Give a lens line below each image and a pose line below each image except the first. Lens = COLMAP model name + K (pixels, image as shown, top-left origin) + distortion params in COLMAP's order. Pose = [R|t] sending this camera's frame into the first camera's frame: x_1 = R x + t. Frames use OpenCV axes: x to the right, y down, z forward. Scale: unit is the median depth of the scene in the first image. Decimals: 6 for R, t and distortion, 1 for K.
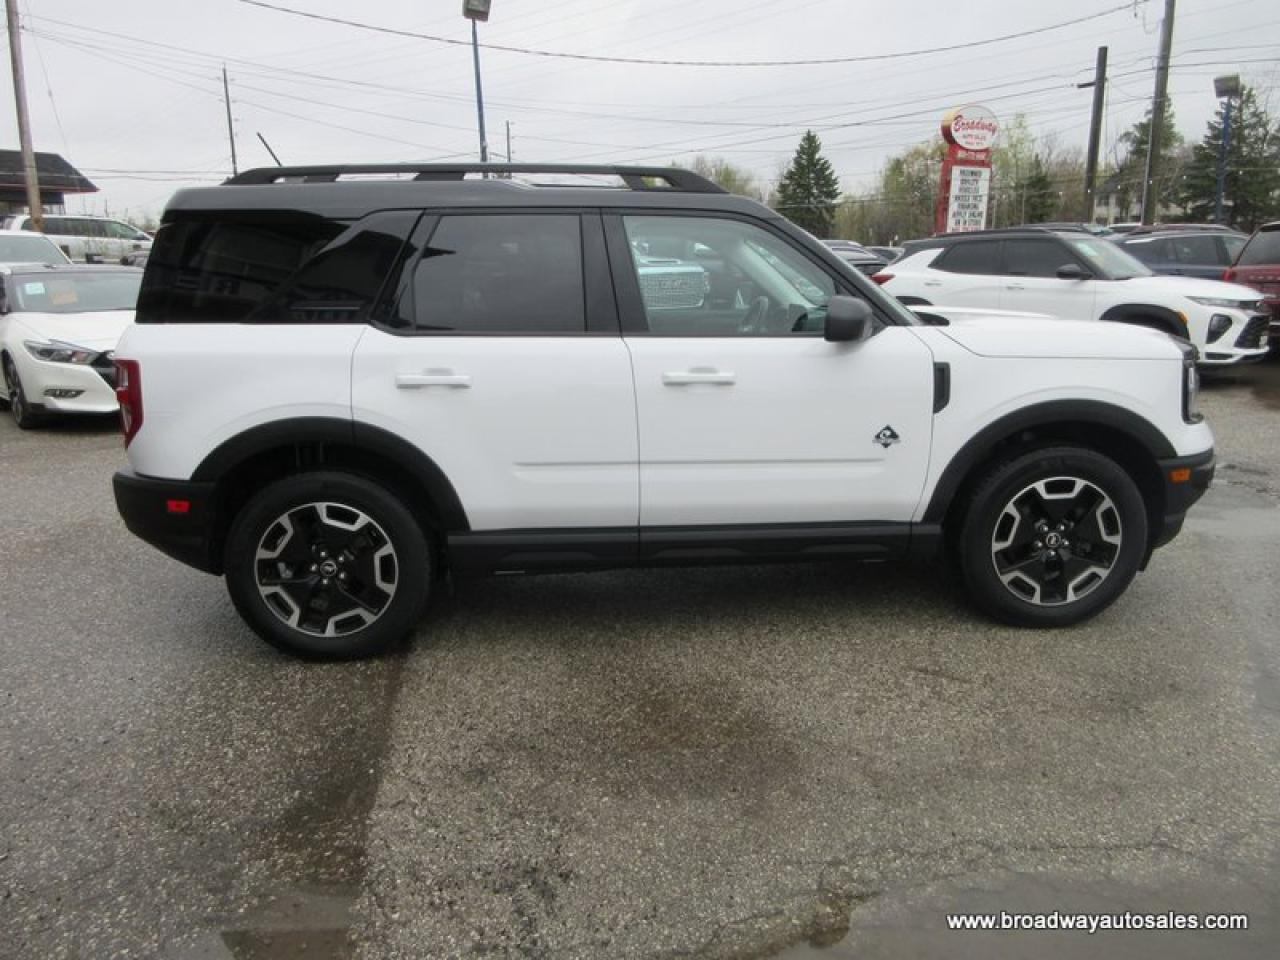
lens RADIAL K [[976.4, 0, 640.0], [0, 976.4, 480.0], [0, 0, 1]] dist [0.000576, 0.005739]
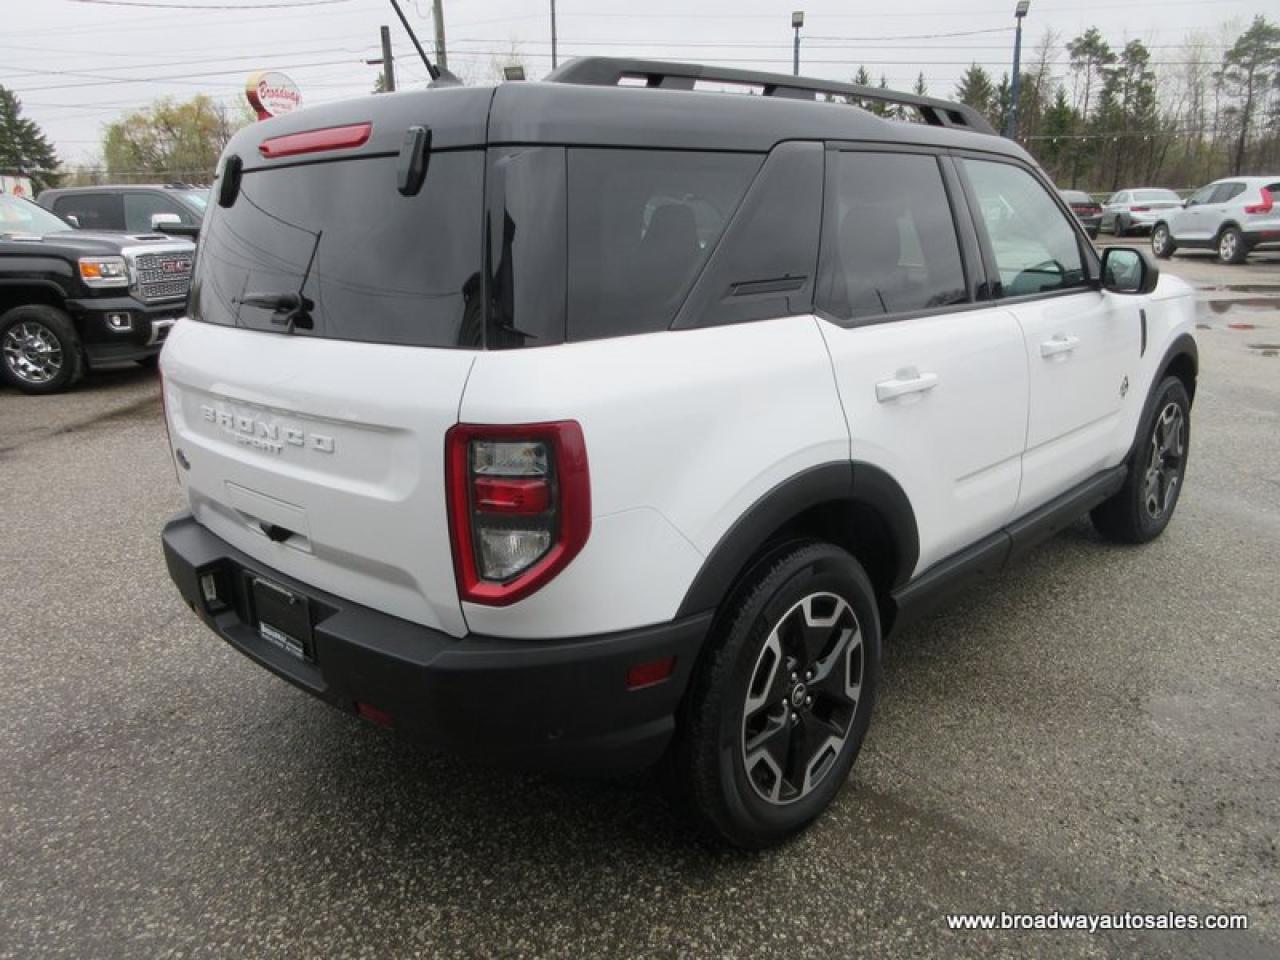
lens RADIAL K [[961.9, 0, 640.0], [0, 961.9, 480.0], [0, 0, 1]] dist [0.005750, 0.002892]
pose [[0.736178, -0.188871, 0.649900, -0.098183], [0.170999, 0.981023, 0.091400, -0.015752], [-0.654829, 0.043845, 0.754504, 0.072120]]
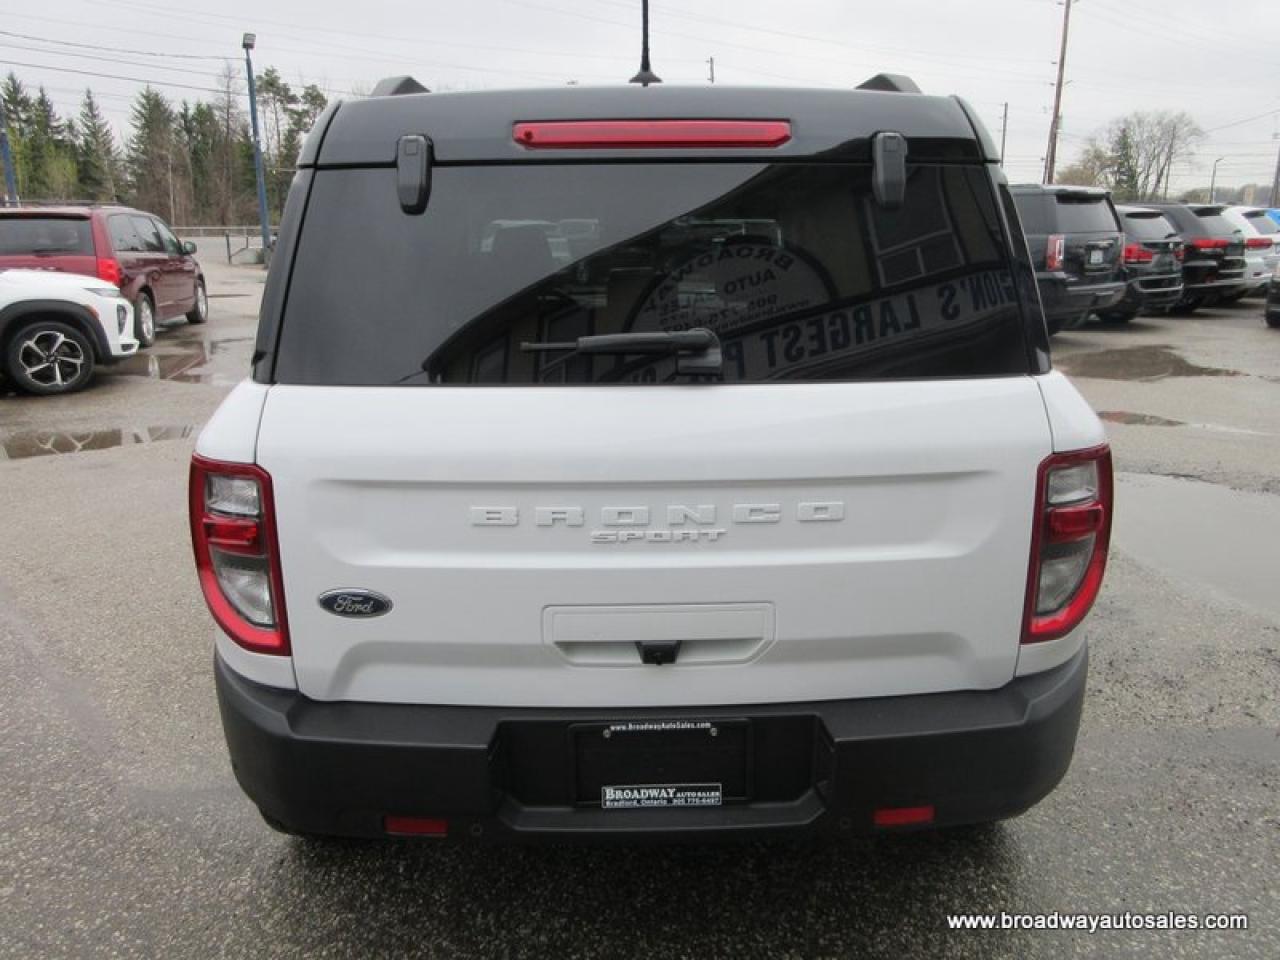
lens RADIAL K [[961.9, 0, 640.0], [0, 961.9, 480.0], [0, 0, 1]] dist [0.005750, 0.002892]
pose [[0.055685, -0.238900, 0.969446, -0.498499], [0.228639, 0.948203, 0.220532, -0.276820], [-0.971917, 0.209373, 0.107423, 1.186973]]
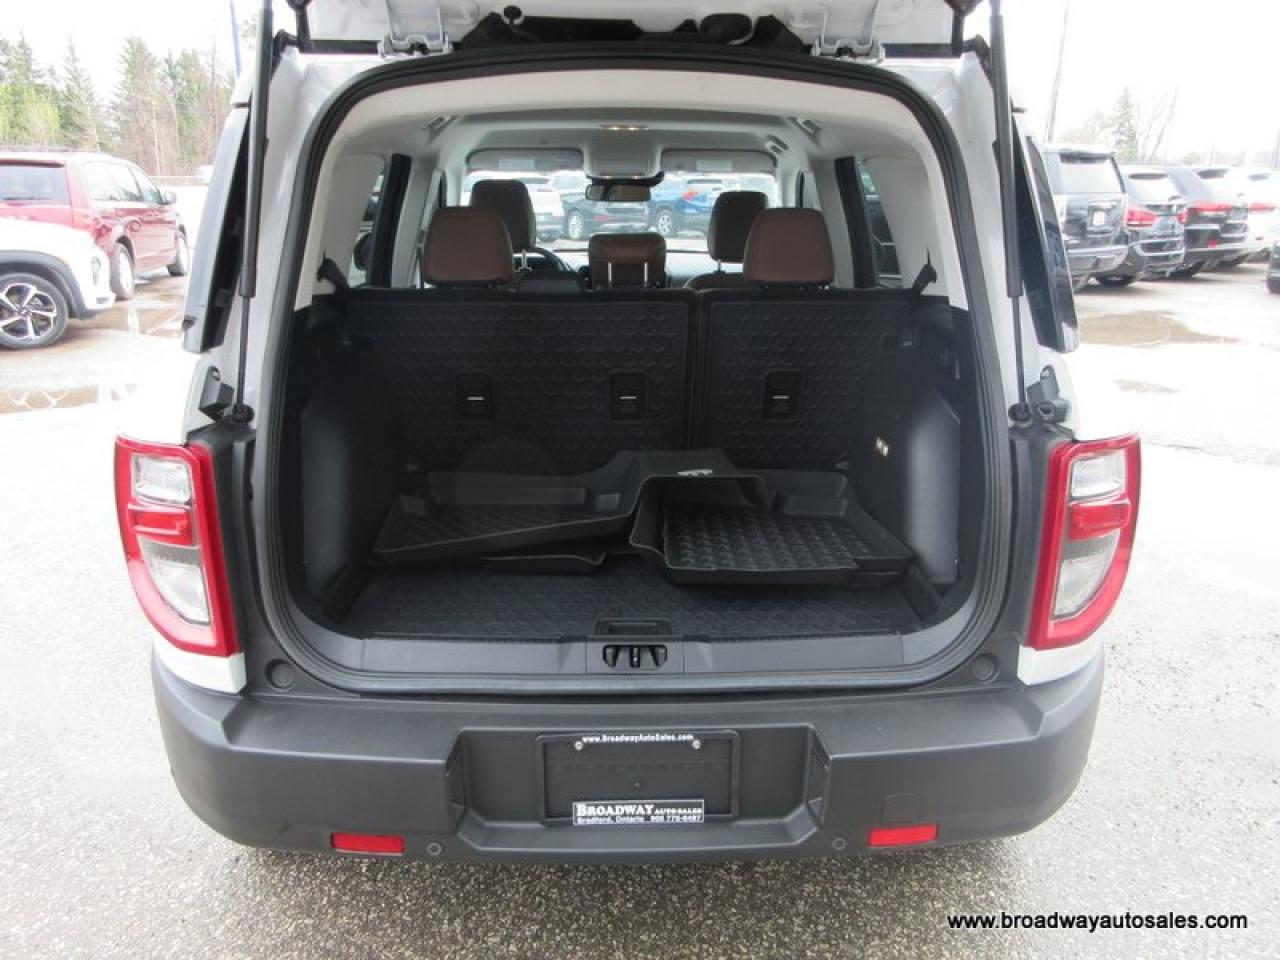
lens RADIAL K [[962.2, 0, 640.0], [0, 962.2, 480.0], [0, 0, 1]] dist [0.008539, -0.006626]
pose [[0.049369, -0.279761, 0.958799, -0.400426], [0.216758, 0.940092, 0.263142, -0.276025], [-0.974976, 0.194836, 0.107052, 1.181086]]
